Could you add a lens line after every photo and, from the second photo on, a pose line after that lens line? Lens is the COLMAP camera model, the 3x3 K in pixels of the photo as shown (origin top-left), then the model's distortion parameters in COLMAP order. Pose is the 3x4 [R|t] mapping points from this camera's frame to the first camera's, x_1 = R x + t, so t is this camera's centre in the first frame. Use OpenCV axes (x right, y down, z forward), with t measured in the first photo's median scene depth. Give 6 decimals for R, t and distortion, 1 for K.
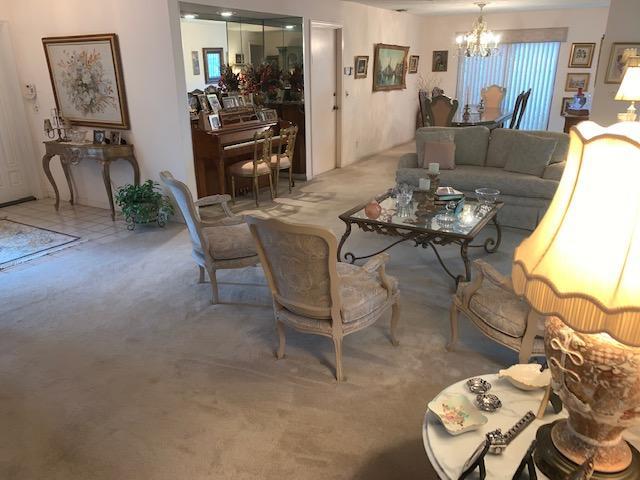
lens RADIAL K [[486.4, 0, 320.0], [0, 486.4, 240.0], [0, 0, 1]] dist [0.047178, -0.071667]
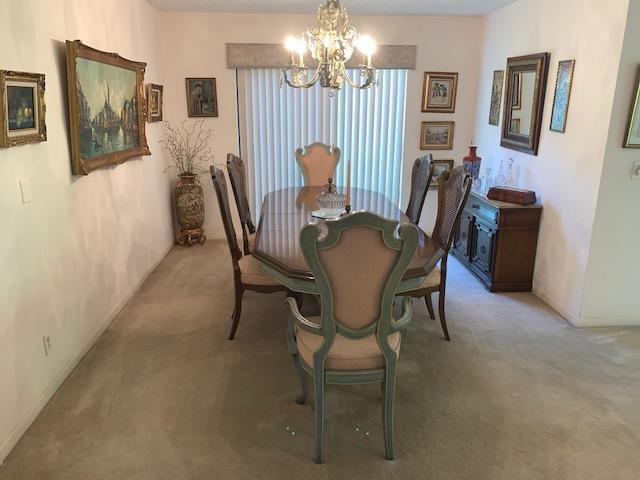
lens RADIAL K [[486.4, 0, 320.0], [0, 486.4, 240.0], [0, 0, 1]] dist [0.047178, -0.071667]
pose [[0.832984, -0.136927, 0.536086, 0.056901], [0.174284, 0.984505, -0.019345, -0.207872], [-0.525130, 0.109546, 0.843942, 0.577233]]
